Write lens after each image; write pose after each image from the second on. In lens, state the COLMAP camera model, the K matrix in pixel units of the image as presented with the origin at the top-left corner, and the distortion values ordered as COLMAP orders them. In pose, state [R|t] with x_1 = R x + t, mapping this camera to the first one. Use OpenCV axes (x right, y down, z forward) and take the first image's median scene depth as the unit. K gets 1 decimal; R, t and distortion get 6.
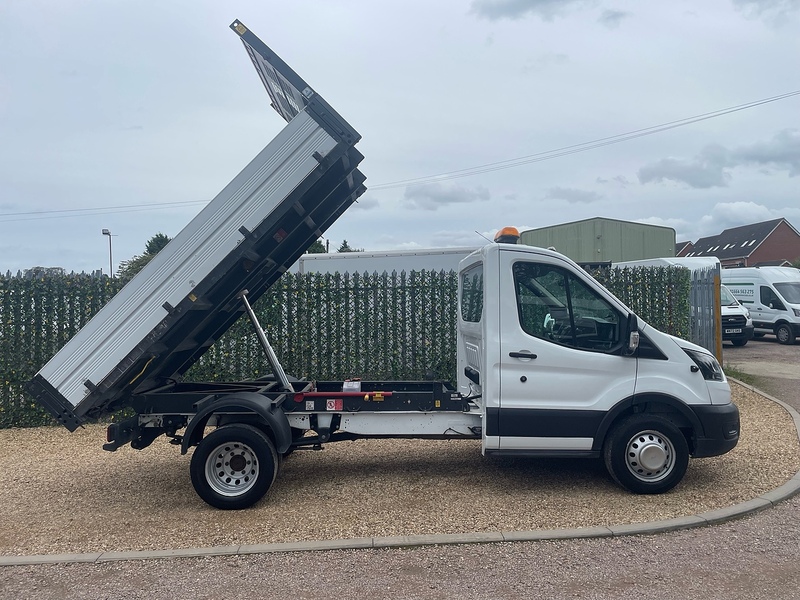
lens RADIAL K [[563.8, 0, 400.0], [0, 563.8, 319.3], [0, 0, 1]] dist [0.041285, -0.002438]
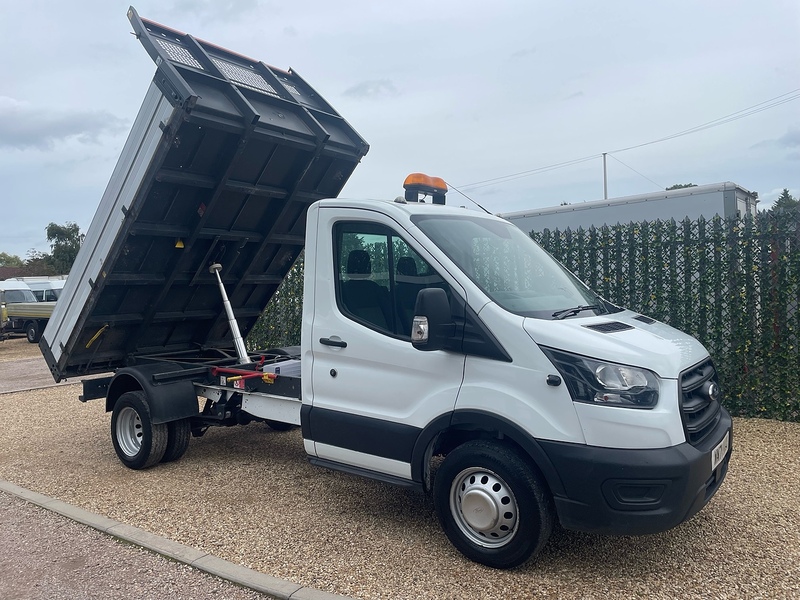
lens RADIAL K [[563.8, 0, 400.0], [0, 563.8, 319.3], [0, 0, 1]] dist [0.041285, -0.002438]
pose [[0.792221, 0.031040, -0.609444, 0.758478], [0.009224, 0.997982, 0.062819, -0.015742], [0.610165, -0.055388, 0.790336, 0.445688]]
